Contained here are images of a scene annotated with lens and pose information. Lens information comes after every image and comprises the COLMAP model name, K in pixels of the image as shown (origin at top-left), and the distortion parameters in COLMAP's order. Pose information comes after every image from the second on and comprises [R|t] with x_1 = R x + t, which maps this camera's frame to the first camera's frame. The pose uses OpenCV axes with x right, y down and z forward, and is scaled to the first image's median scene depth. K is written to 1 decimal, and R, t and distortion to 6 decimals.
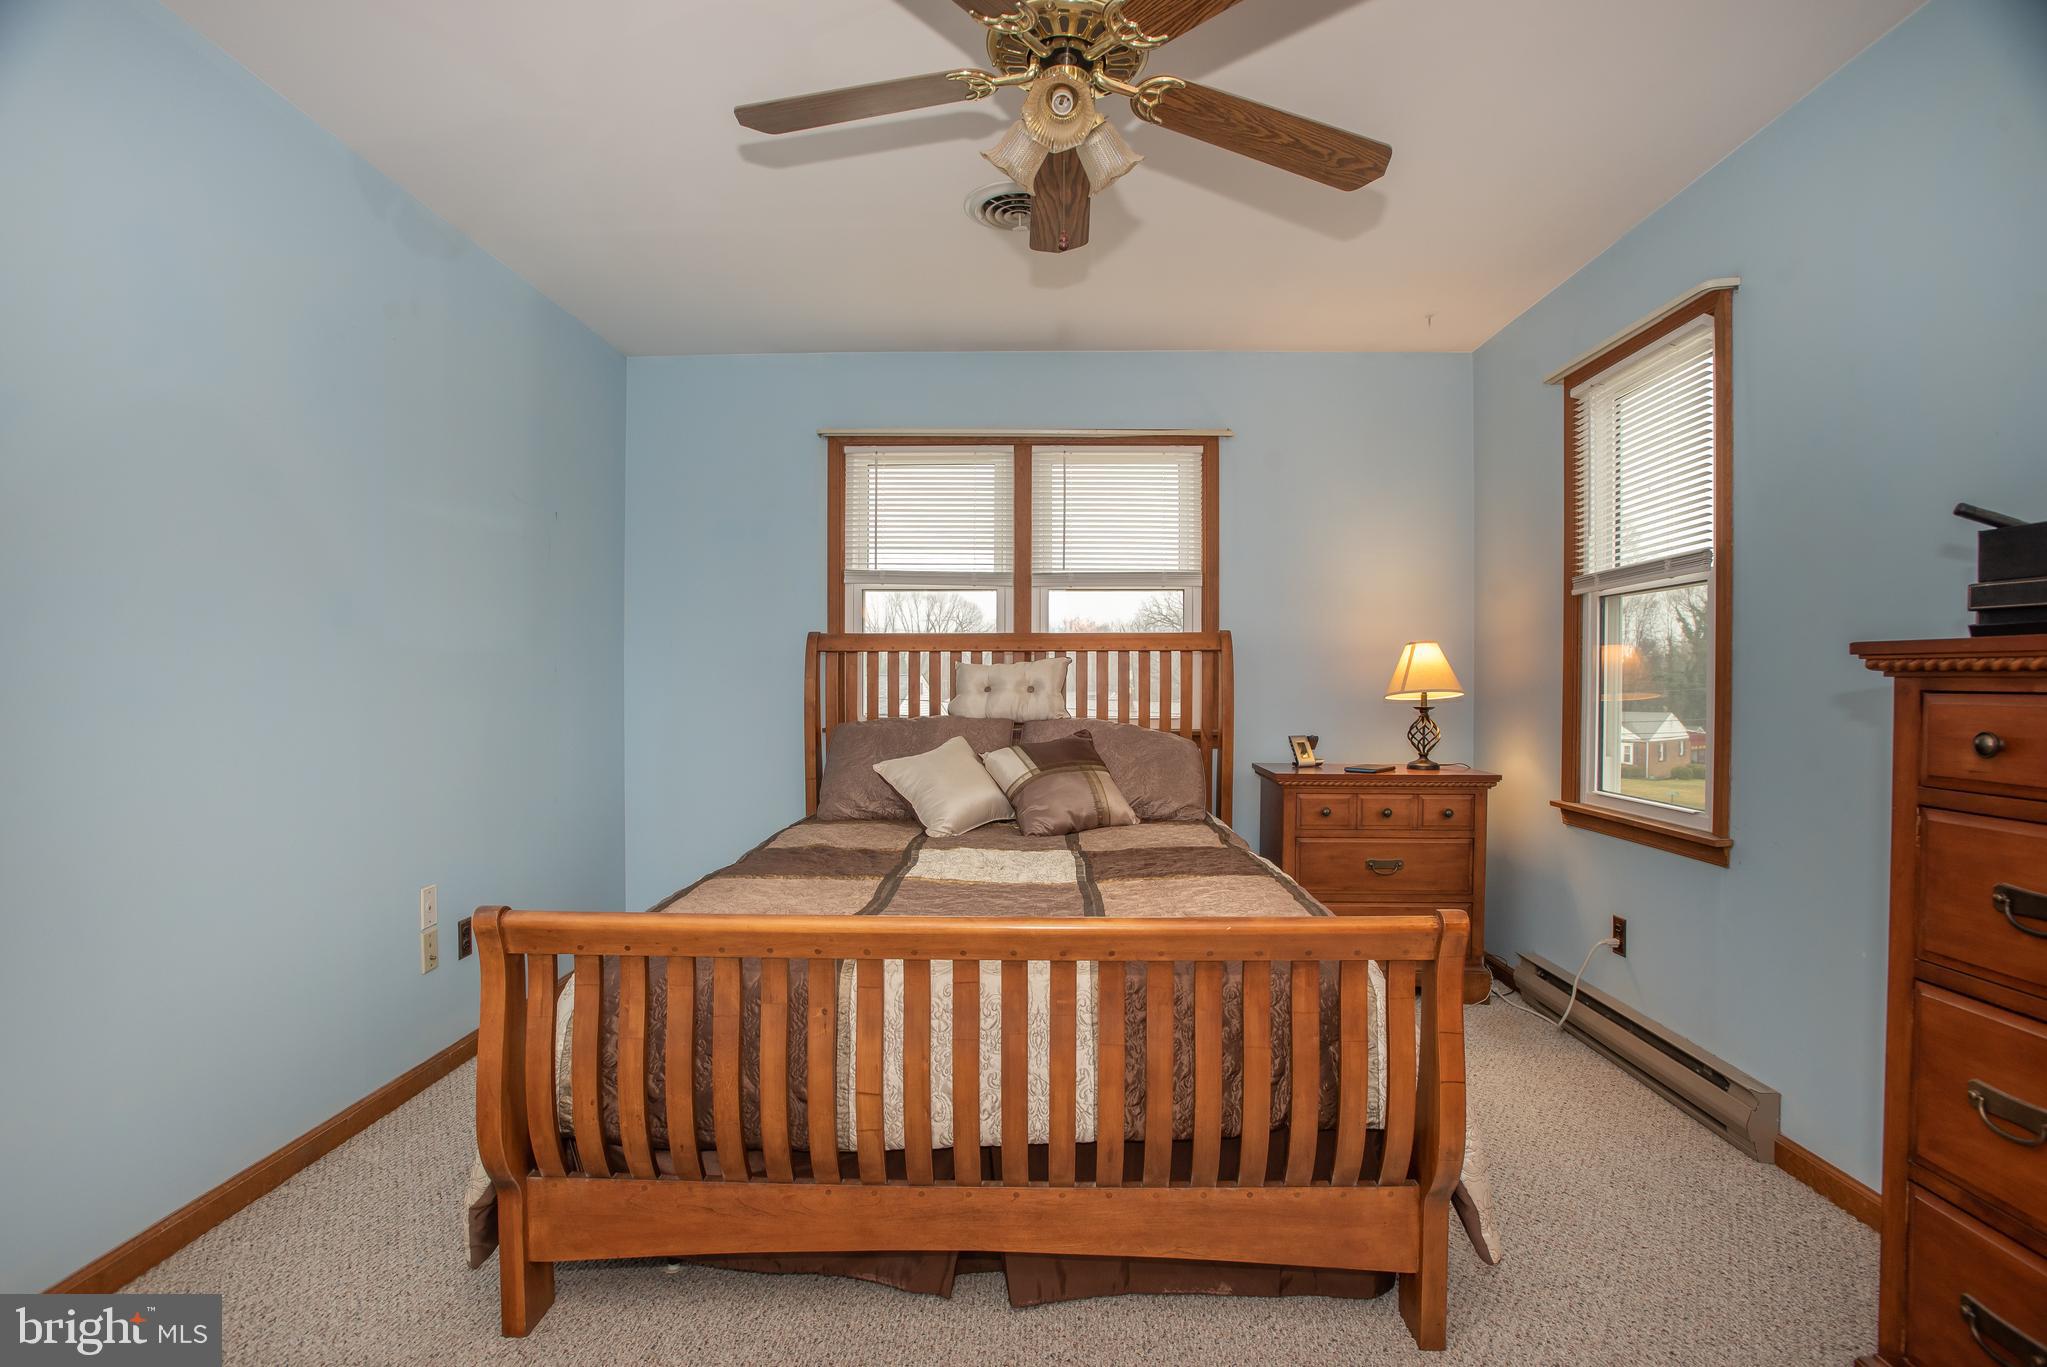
lens RADIAL K [[1016.5, 0, 1015.7], [0, 1016.5, 689.6], [0, 0, 1]] dist [-0.070534, 0.026713]
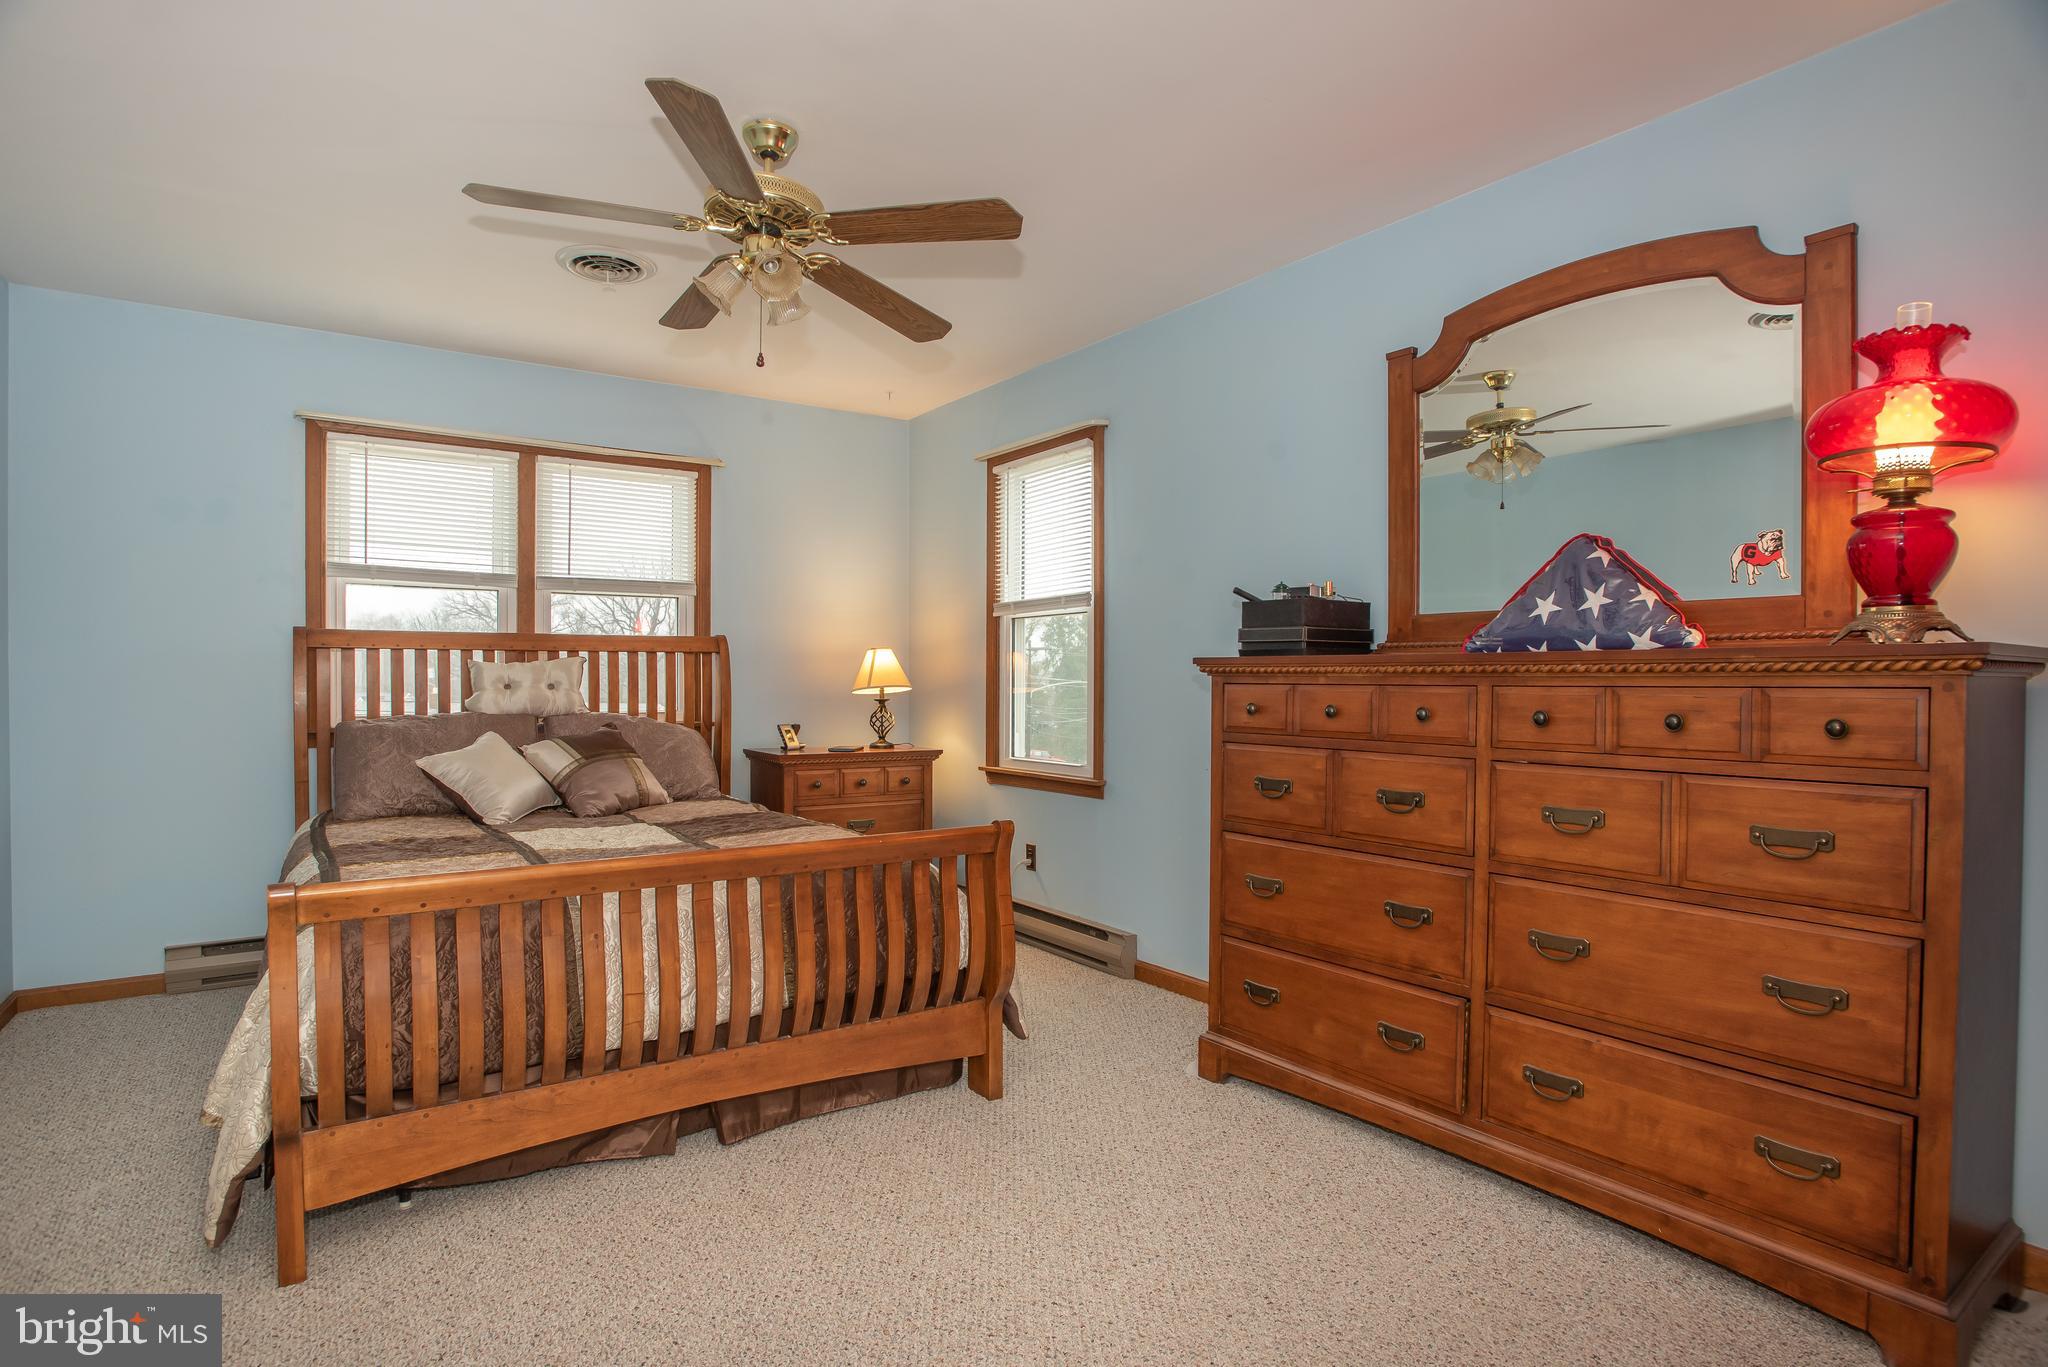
lens RADIAL K [[1017.0, 0, 1004.6], [0, 1017.0, 680.0], [0, 0, 1]] dist [-0.070534, 0.026713]
pose [[0.818802, -0.000020, 0.574077, -0.243433], [0.004631, 0.999968, -0.006570, 0.002600], [-0.574058, 0.008038, 0.818775, -0.168025]]
